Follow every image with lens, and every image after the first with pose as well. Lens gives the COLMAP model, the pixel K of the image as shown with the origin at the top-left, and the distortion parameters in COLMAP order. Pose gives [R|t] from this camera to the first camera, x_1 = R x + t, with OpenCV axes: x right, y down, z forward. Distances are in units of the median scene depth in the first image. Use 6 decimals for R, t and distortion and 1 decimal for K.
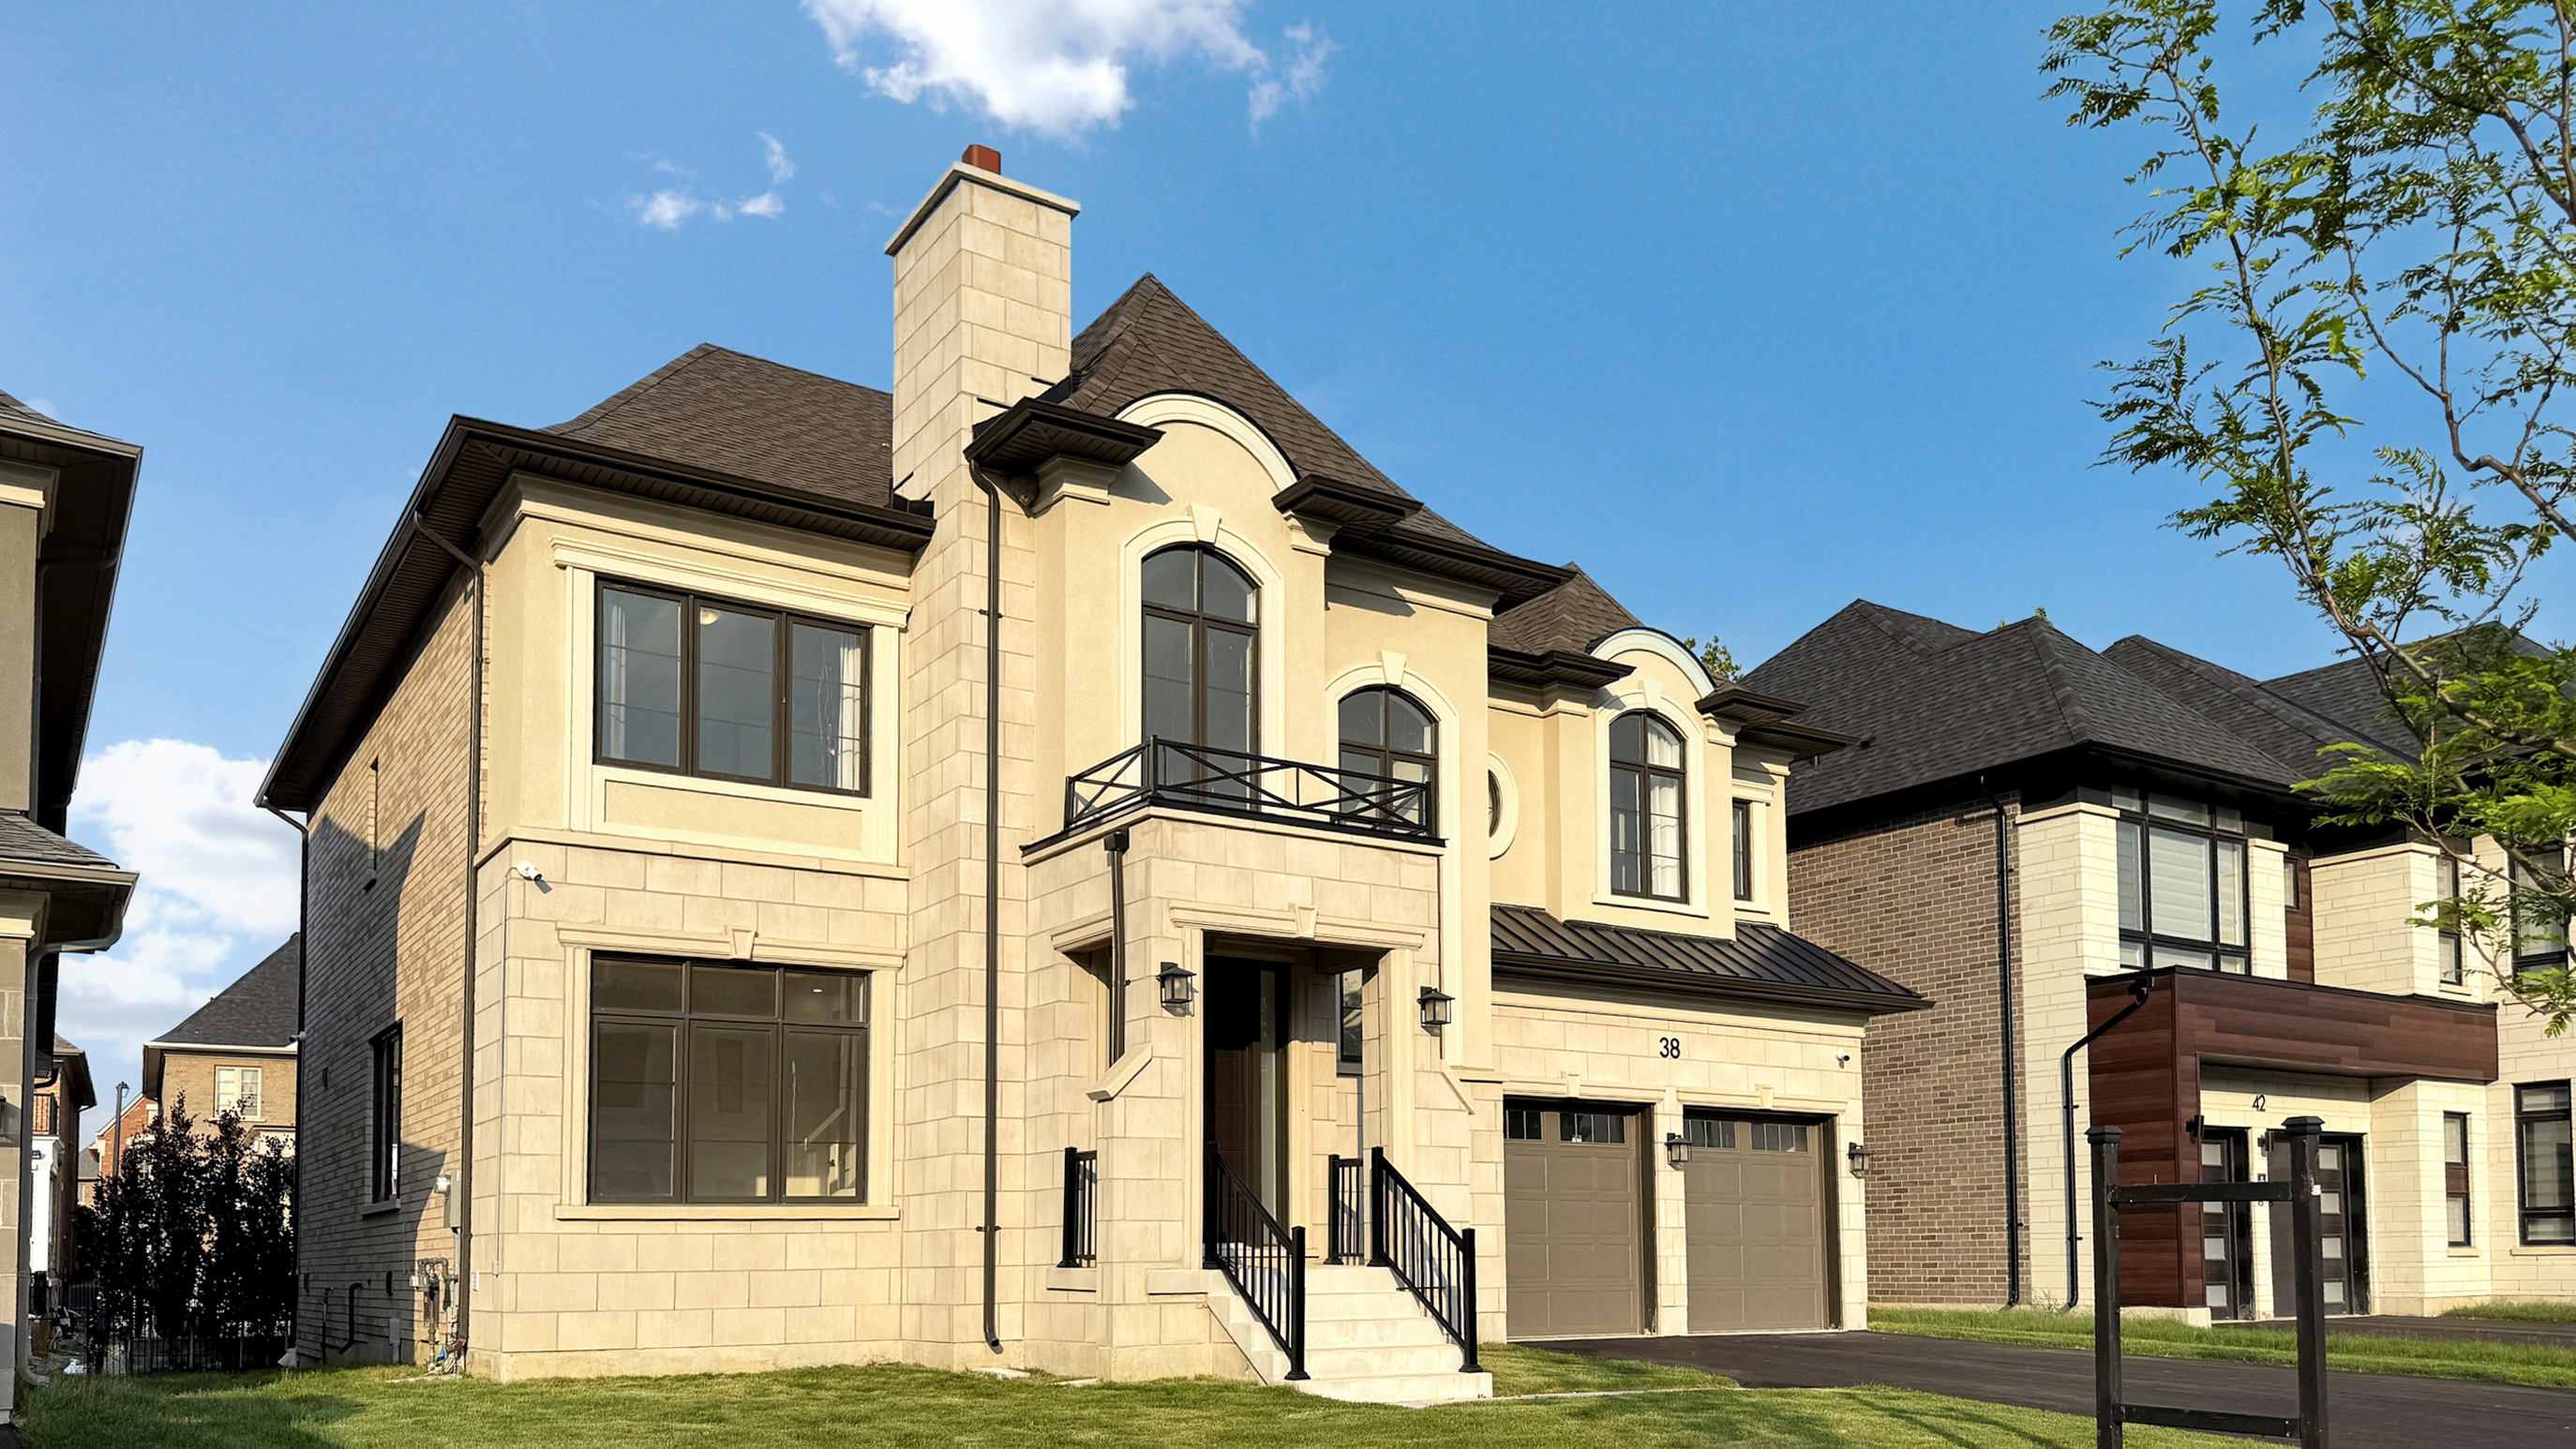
lens RADIAL K [[1879.9, 0, 1294.4], [0, 1879.9, 681.3], [0, 0, 1]] dist [0.117110, -0.172130]
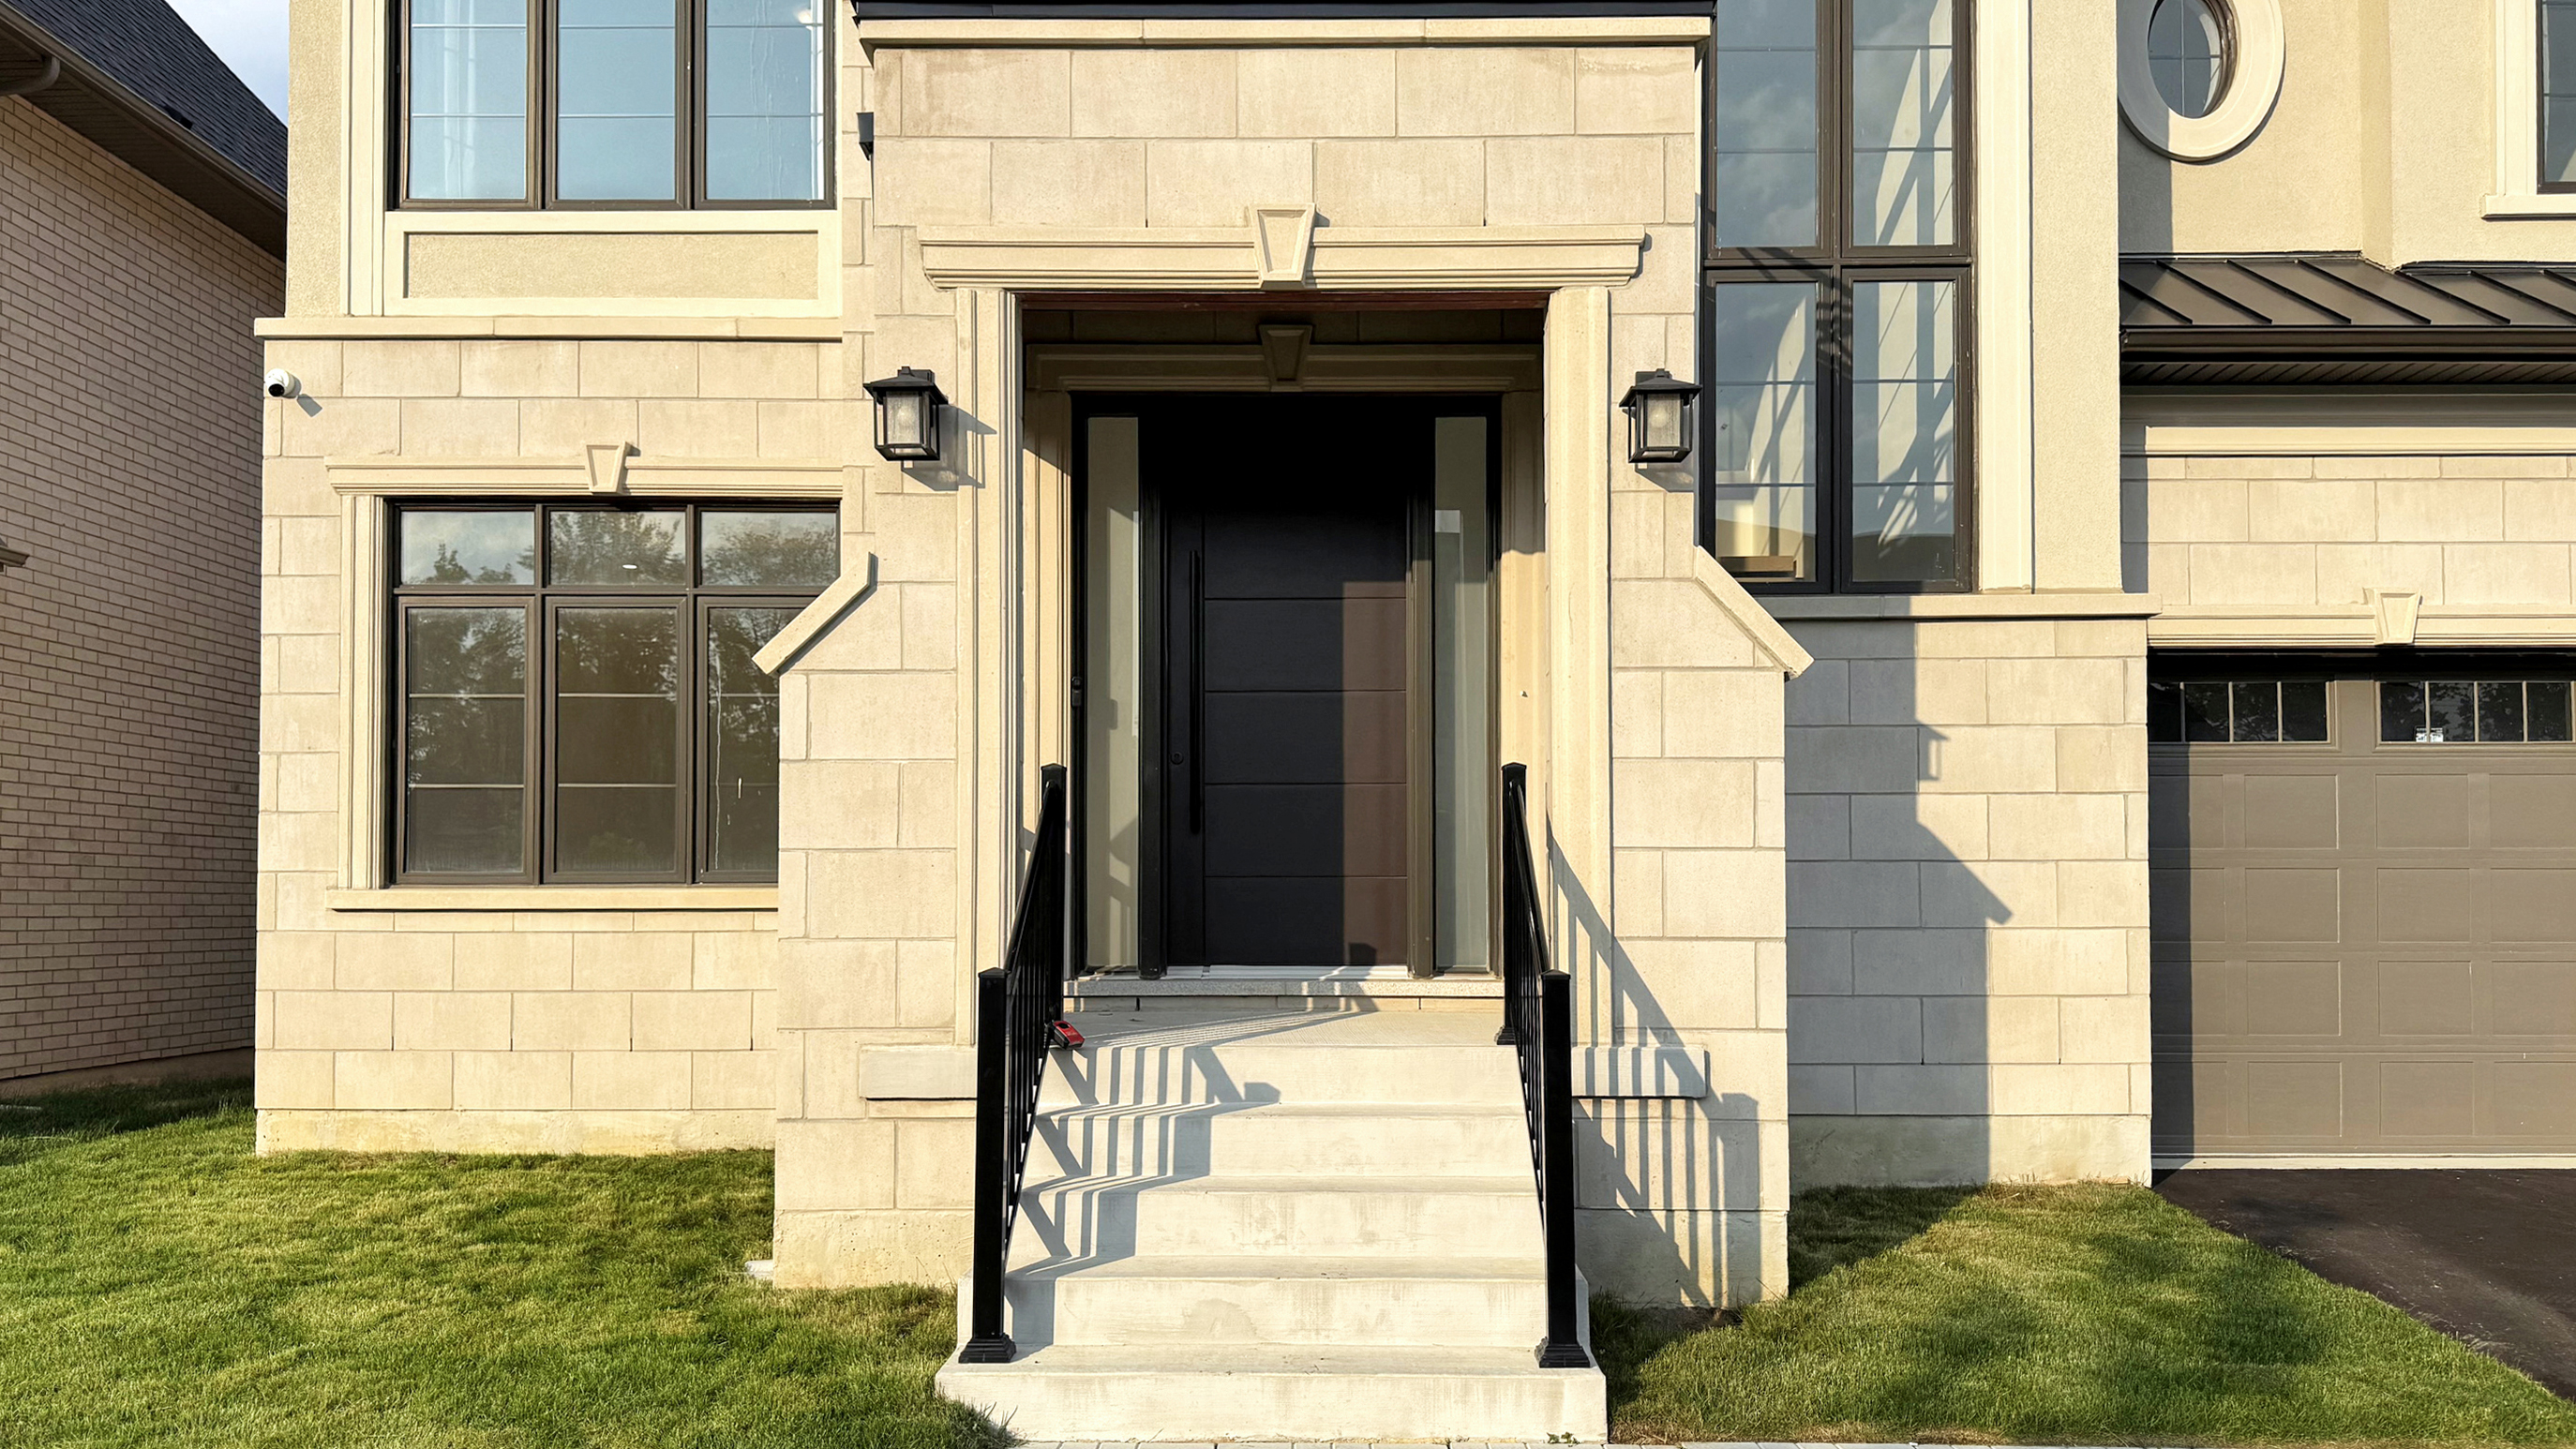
lens RADIAL K [[1879.9, 0, 1294.4], [0, 1879.9, 681.3], [0, 0, 1]] dist [0.117110, -0.172130]
pose [[0.832460, -0.057151, -0.551130, 0.228330], [0.155703, 0.978715, 0.133692, 0.164454], [0.531759, -0.197106, 0.823639, 0.633461]]
